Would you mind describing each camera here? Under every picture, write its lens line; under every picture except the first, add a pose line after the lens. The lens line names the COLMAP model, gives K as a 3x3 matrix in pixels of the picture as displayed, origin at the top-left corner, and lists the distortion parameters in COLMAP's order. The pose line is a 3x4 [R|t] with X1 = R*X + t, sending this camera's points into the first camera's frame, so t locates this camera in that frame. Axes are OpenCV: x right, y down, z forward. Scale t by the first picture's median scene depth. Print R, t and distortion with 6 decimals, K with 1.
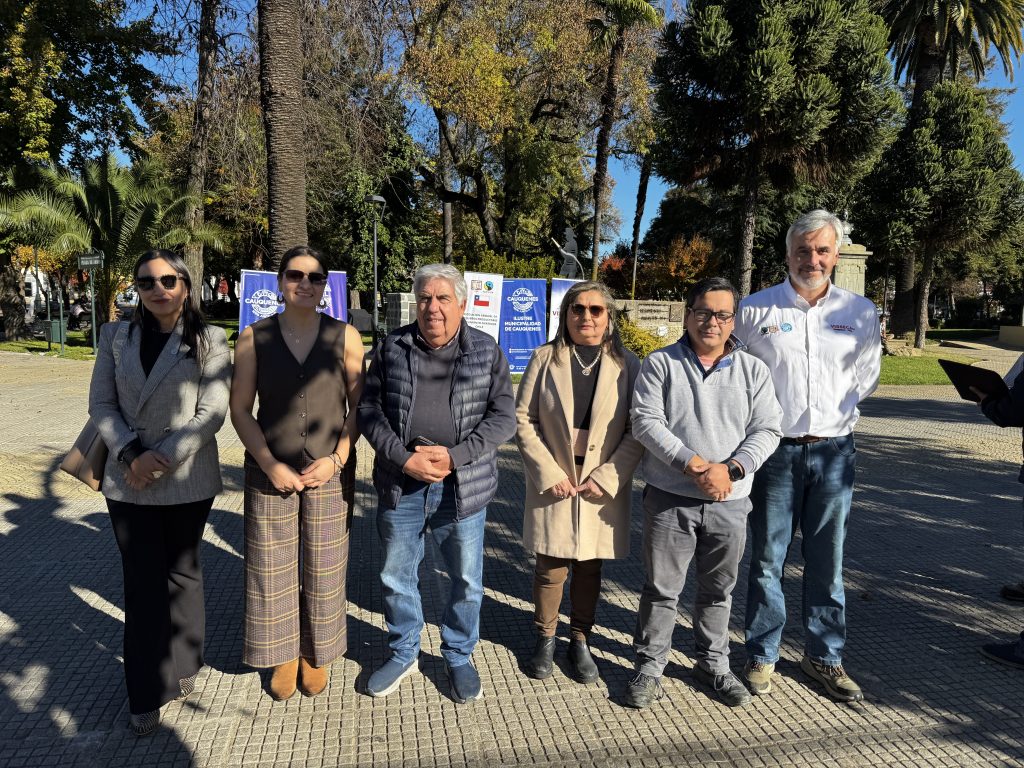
lens RADIAL K [[676.5, 0, 524.2], [0, 676.5, 397.7], [0, 0, 1]] dist [-0.004629, -0.002935]
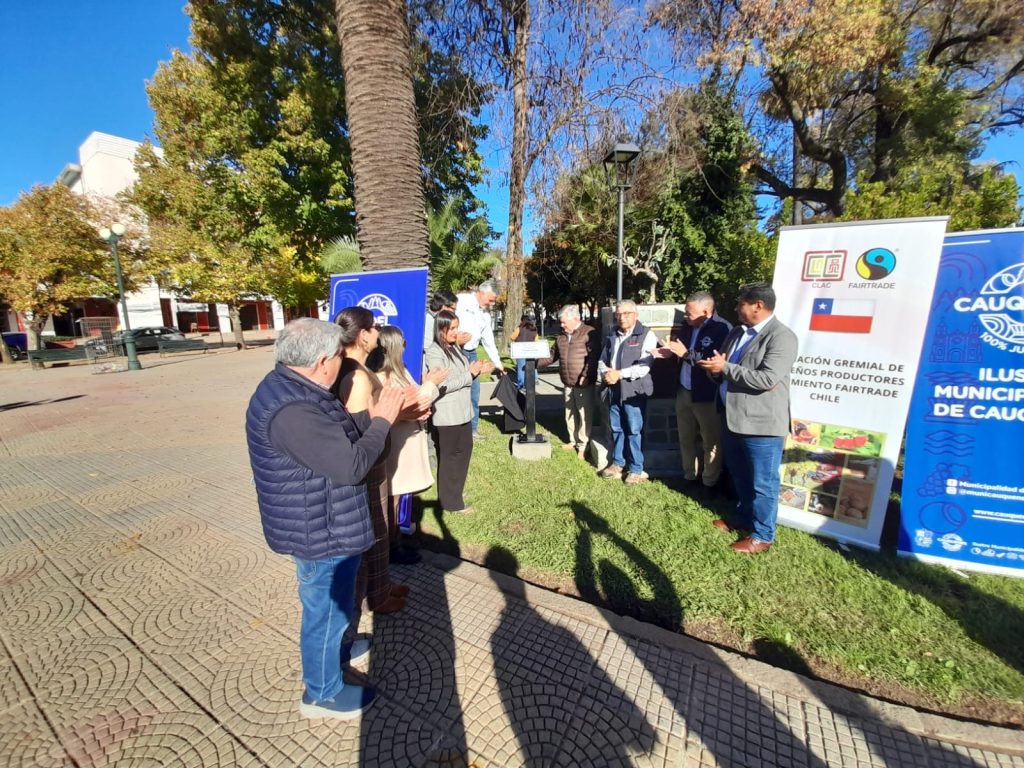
lens RADIAL K [[389.8, 0, 515.9], [0, 389.8, 377.6], [0, 0, 1]] dist [0.024171, -0.020390]
pose [[0.745348, 0.057848, -0.664161, -0.042614], [-0.044052, 0.998325, 0.037517, -0.092724], [0.665218, 0.001294, 0.746648, 0.616380]]
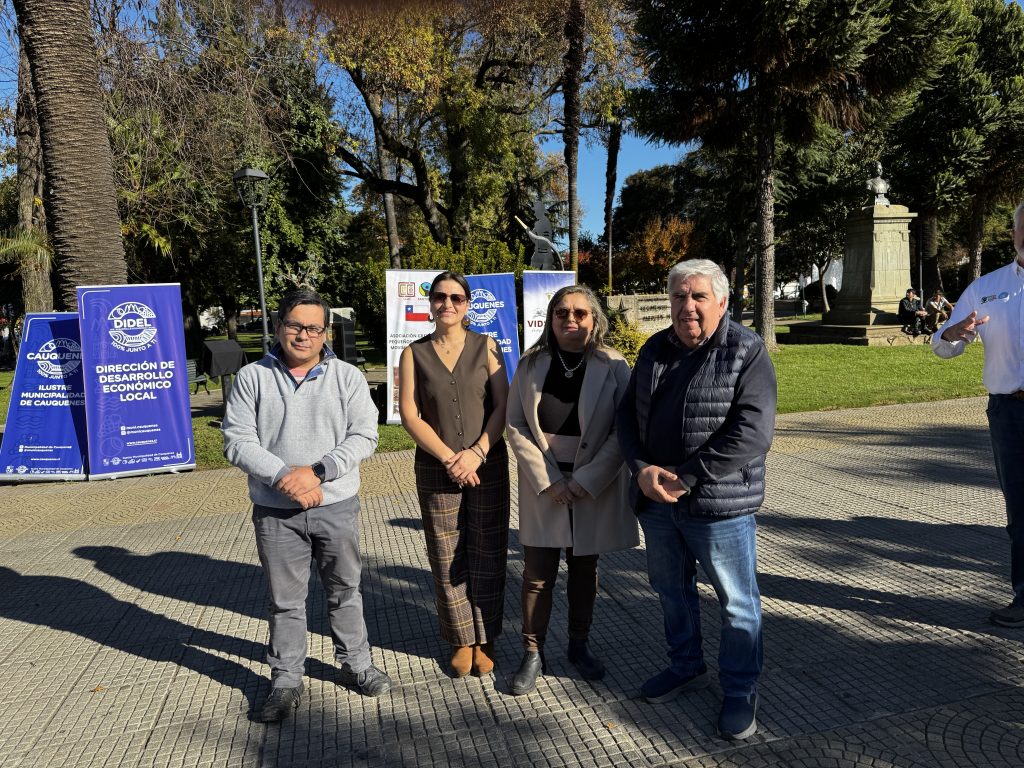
lens RADIAL K [[693.4, 0, 537.7], [0, 693.4, 395.1], [0, 0, 1]] dist [0.003521, -0.005607]
pose [[0.994500, -0.082490, 0.064535, 0.002169], [0.083123, 0.996513, -0.007179, -0.040710], [-0.063718, 0.012504, 0.997890, 0.264860]]
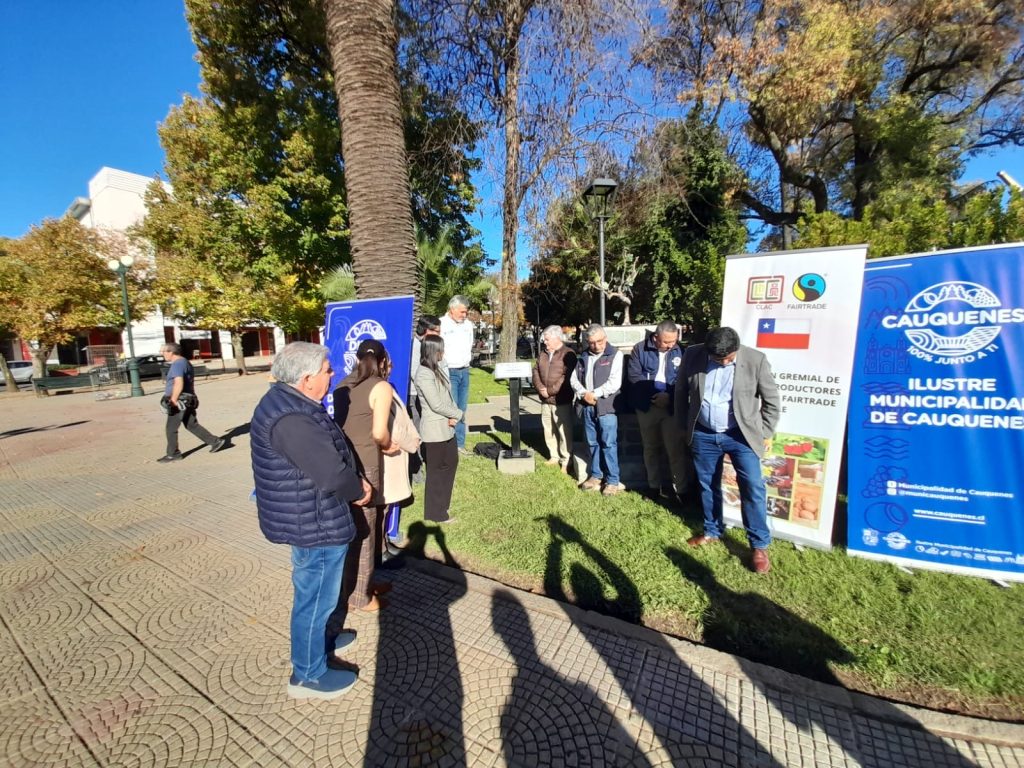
lens RADIAL K [[391.5, 0, 516.7], [0, 391.5, 378.5], [0, 0, 1]] dist [0.015944, -0.016428]
pose [[0.745416, 0.010969, -0.666510, -0.024594], [-0.029987, 0.999404, -0.017090, -0.091057], [0.665925, 0.032726, 0.745301, 0.612184]]
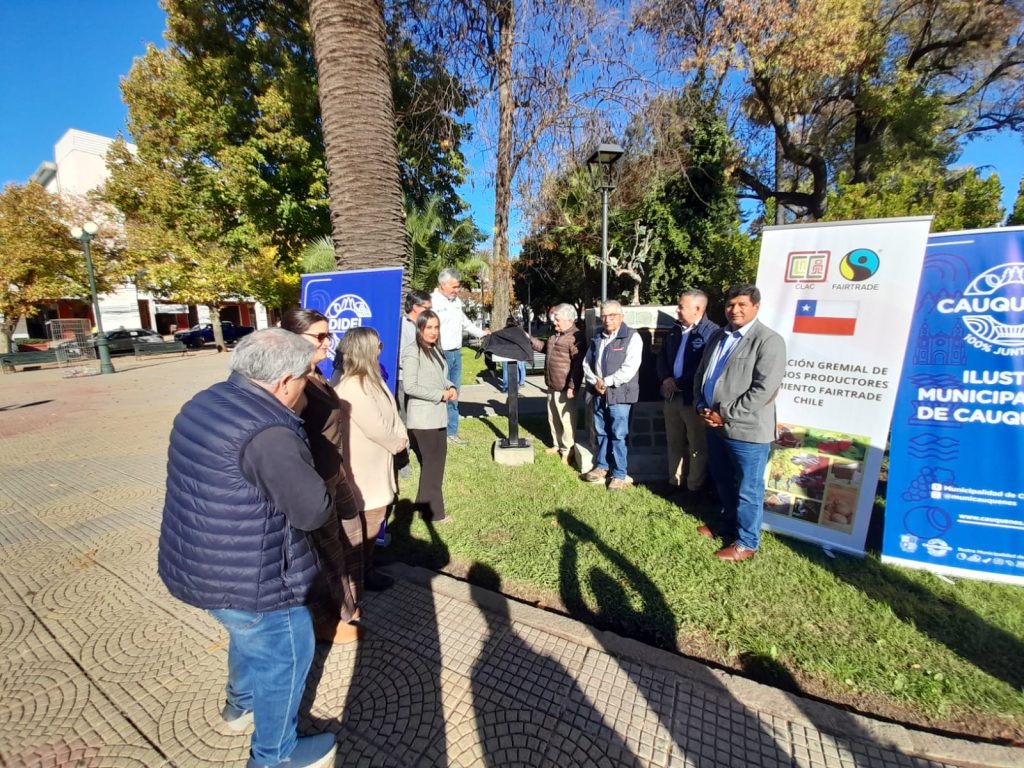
lens RADIAL K [[389.8, 0, 515.9], [0, 389.8, 377.6], [0, 0, 1]] dist [0.024171, -0.020390]
pose [[0.764375, 0.051945, -0.642676, -0.043560], [-0.040926, 0.998648, 0.032041, -0.093633], [0.643472, 0.001811, 0.765468, 0.623481]]
